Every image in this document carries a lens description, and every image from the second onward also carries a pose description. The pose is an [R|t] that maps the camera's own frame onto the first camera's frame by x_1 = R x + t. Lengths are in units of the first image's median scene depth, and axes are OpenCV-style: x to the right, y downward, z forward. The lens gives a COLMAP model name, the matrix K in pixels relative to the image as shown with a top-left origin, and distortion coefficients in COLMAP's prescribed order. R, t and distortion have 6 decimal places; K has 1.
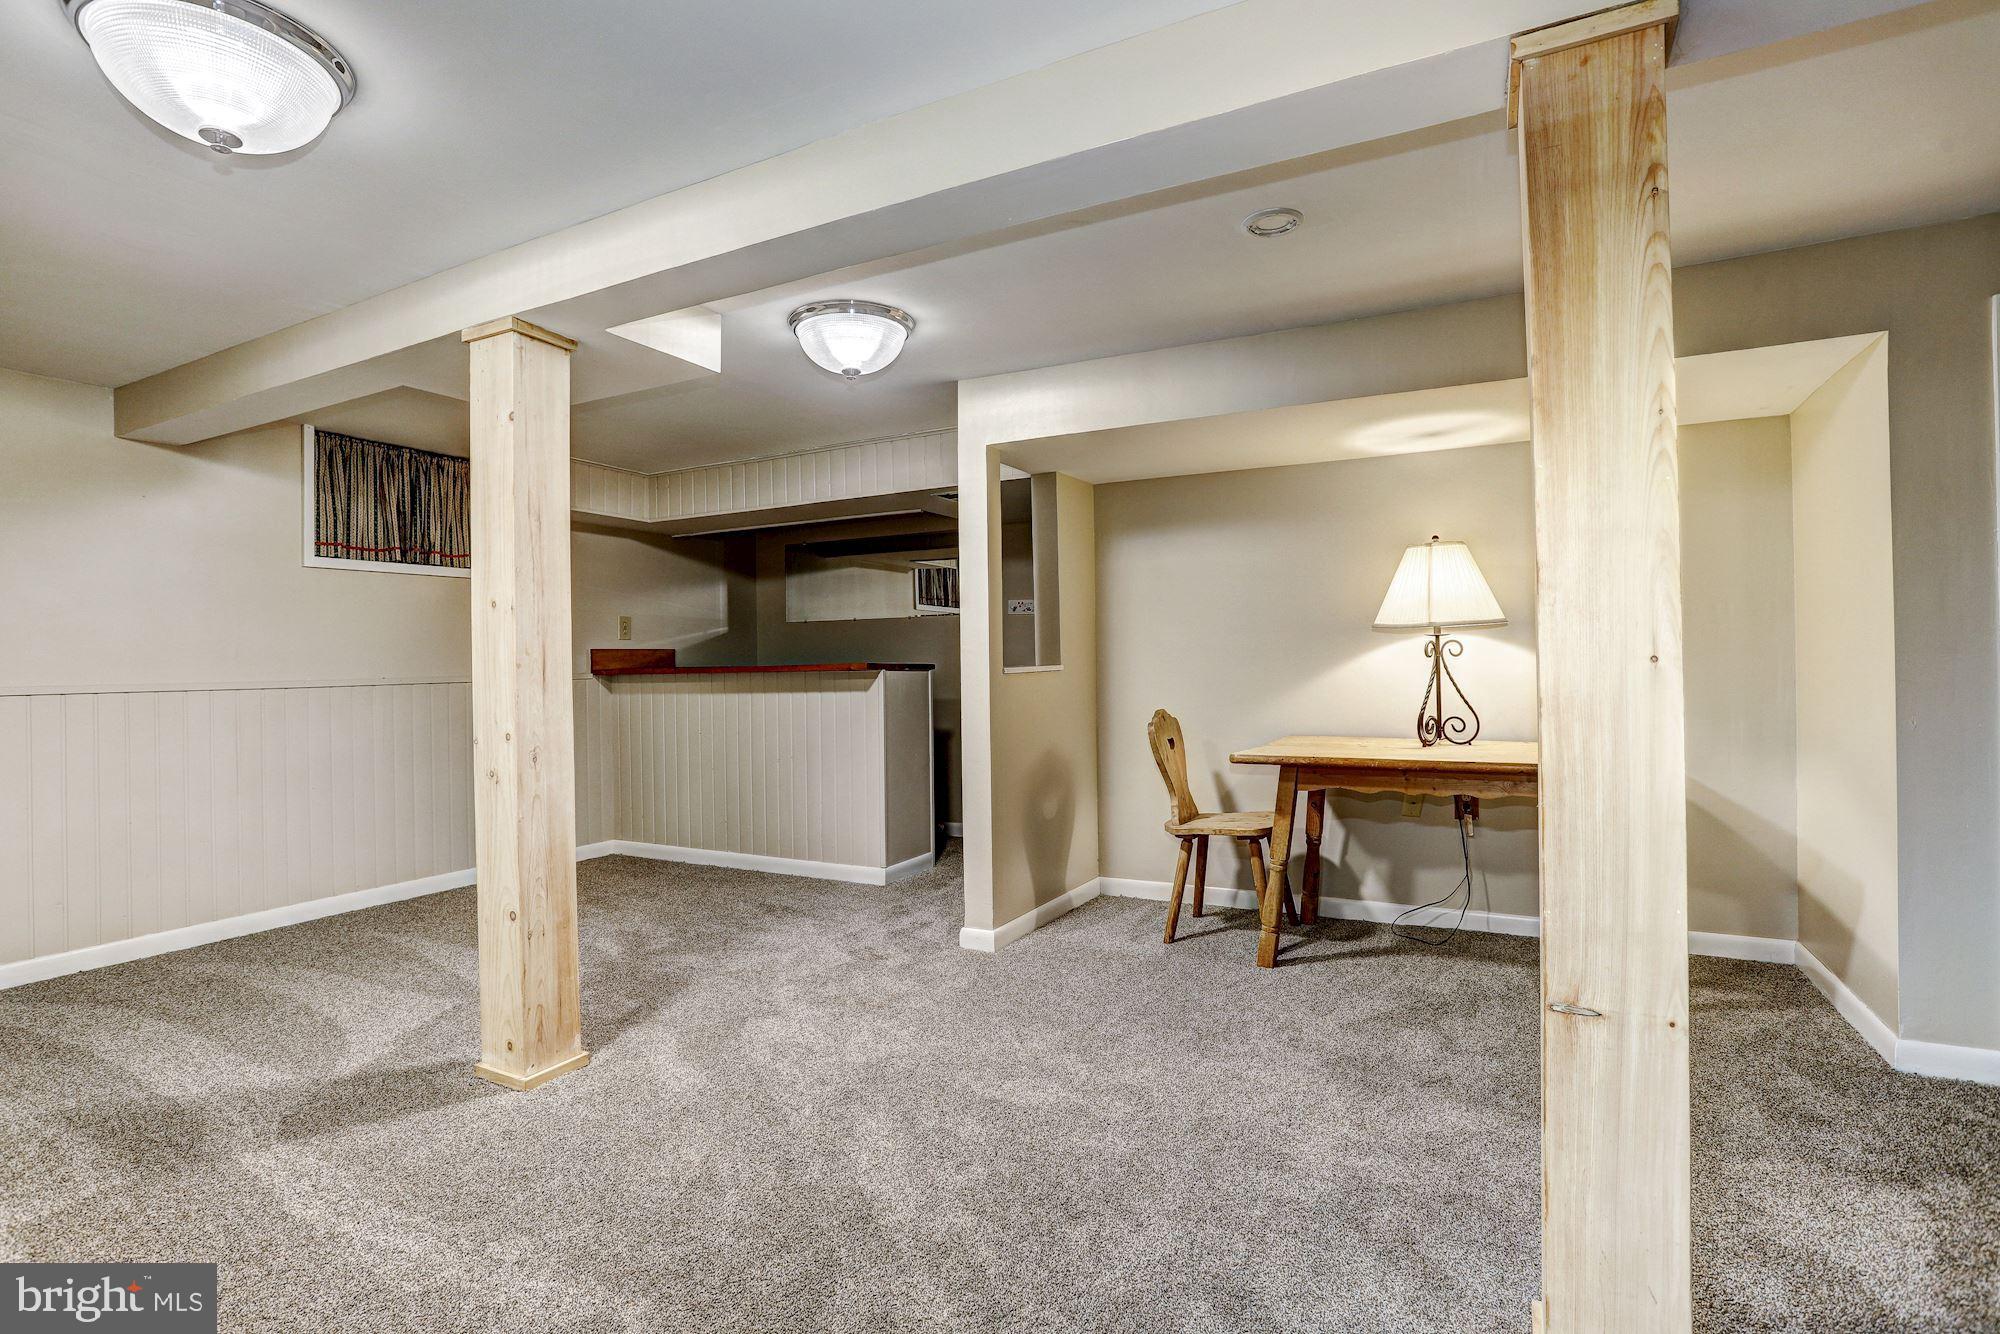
lens RADIAL K [[967.4, 0, 994.7], [0, 967.4, 658.0], [0, 0, 1]] dist [-0.050209, 0.019544]
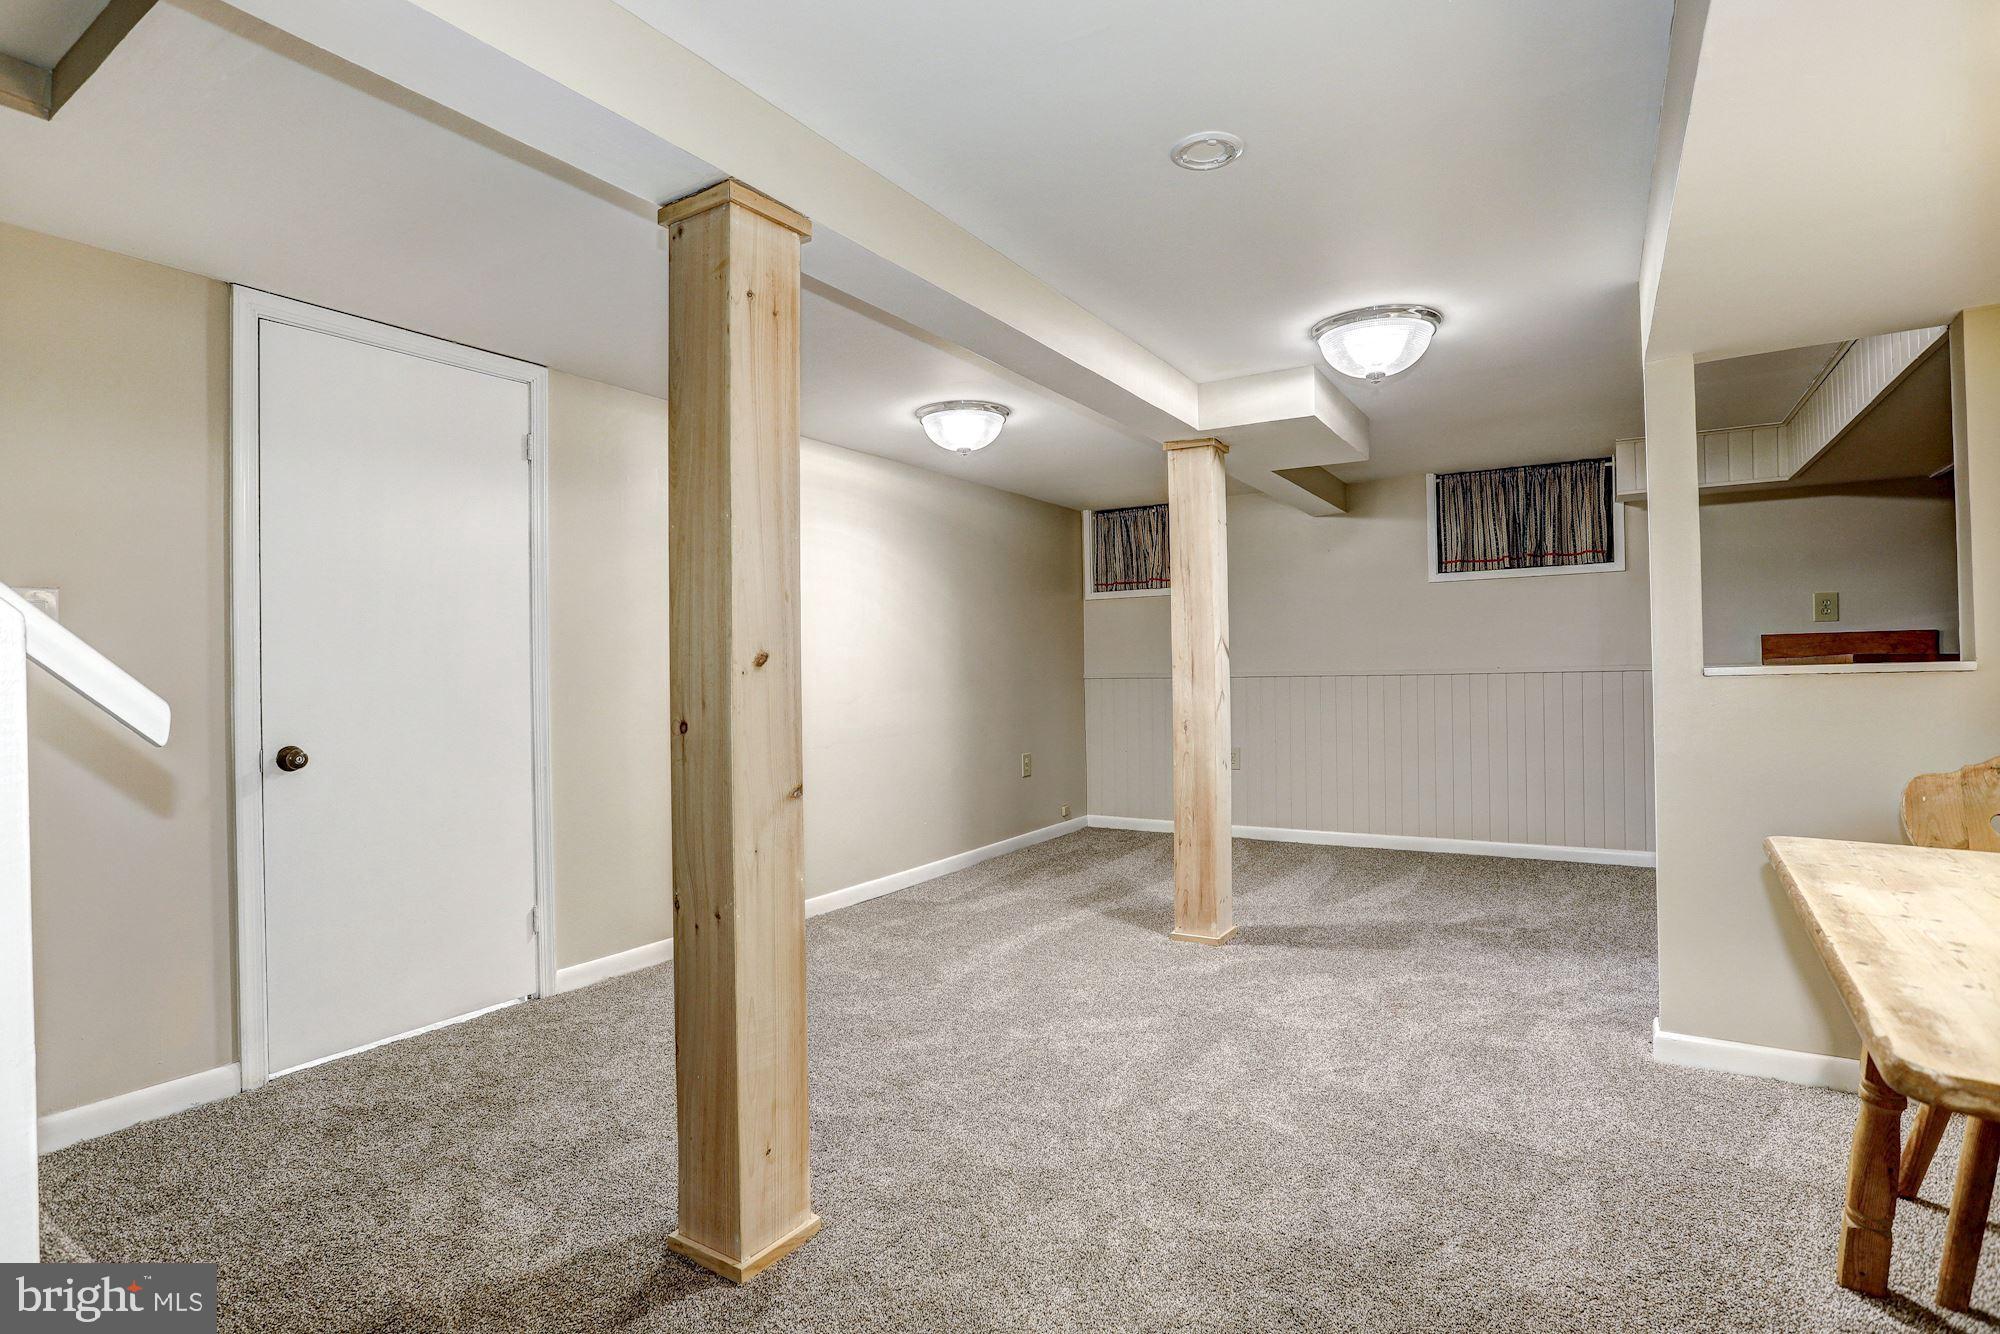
lens RADIAL K [[967.4, 0, 997.7], [0, 967.4, 666.7], [0, 0, 1]] dist [-0.050209, 0.019544]
pose [[-0.068165, 0.013131, -0.997588, 0.617839], [0.025029, 0.999621, 0.011447, -0.009402], [0.997360, -0.024189, -0.068468, 0.473047]]
